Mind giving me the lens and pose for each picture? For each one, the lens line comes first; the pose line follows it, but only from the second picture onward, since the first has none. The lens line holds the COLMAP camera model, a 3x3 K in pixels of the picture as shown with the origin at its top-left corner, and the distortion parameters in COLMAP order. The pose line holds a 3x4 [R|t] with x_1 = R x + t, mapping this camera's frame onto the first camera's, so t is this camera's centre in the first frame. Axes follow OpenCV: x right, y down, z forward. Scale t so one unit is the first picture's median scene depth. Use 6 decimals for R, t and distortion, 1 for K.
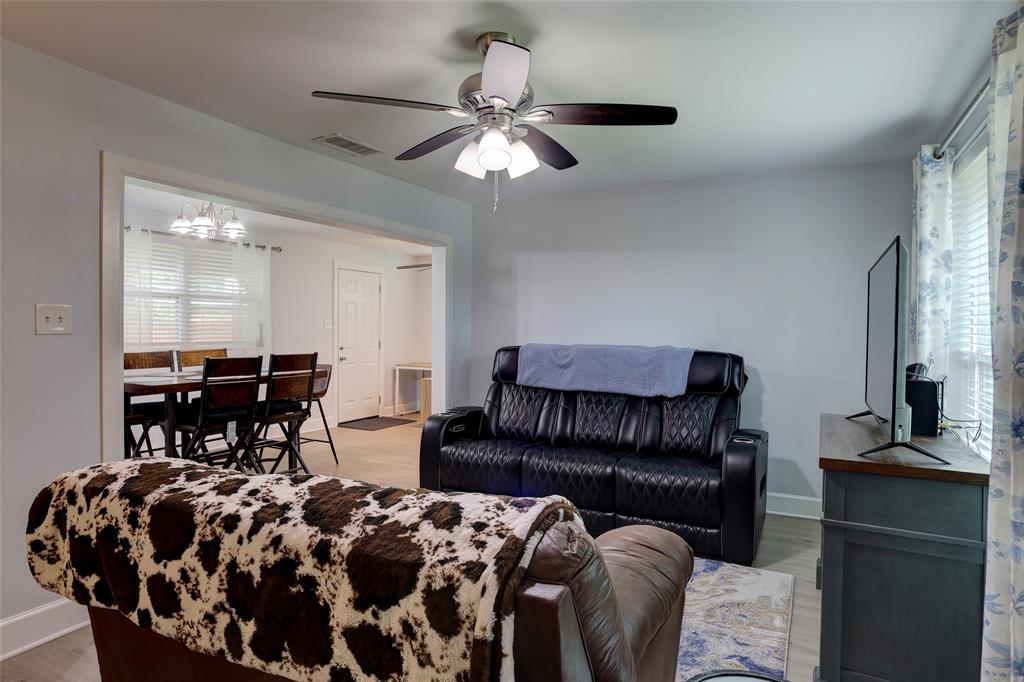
lens RADIAL K [[584.5, 0, 508.7], [0, 584.5, 336.4], [0, 0, 1]] dist [-0.040872, 0.016954]
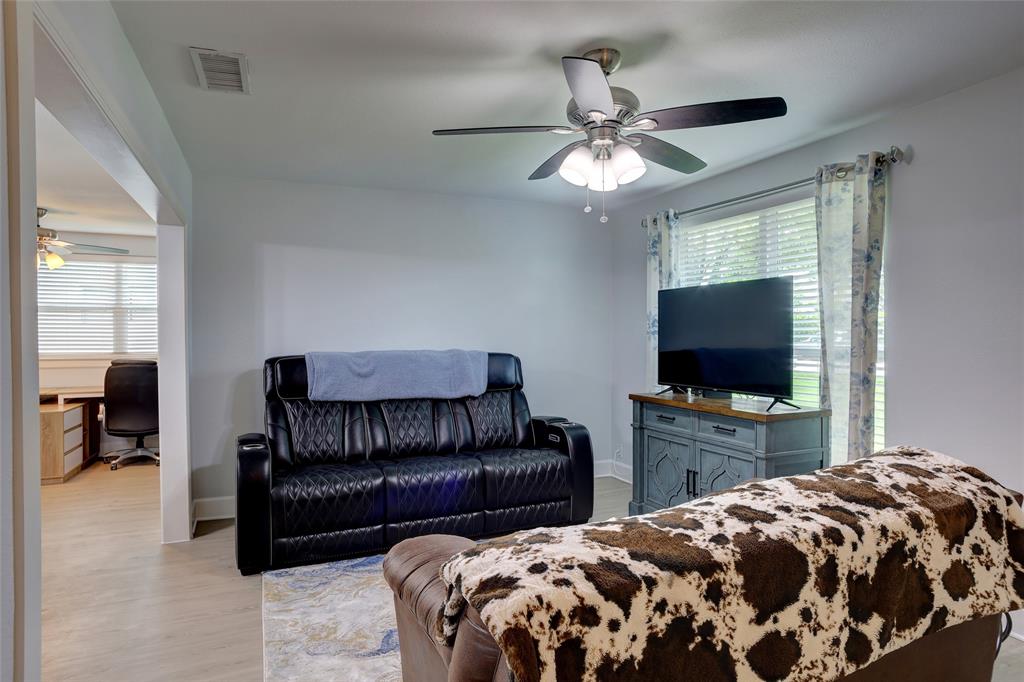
lens RADIAL K [[584.5, 0, 510.4], [0, 584.5, 336.5], [0, 0, 1]] dist [-0.040872, 0.016954]
pose [[0.626467, -0.016390, 0.779276, -1.397974], [0.021133, 0.999769, 0.004038, -0.025173], [-0.779162, 0.013939, 0.626668, 0.723014]]
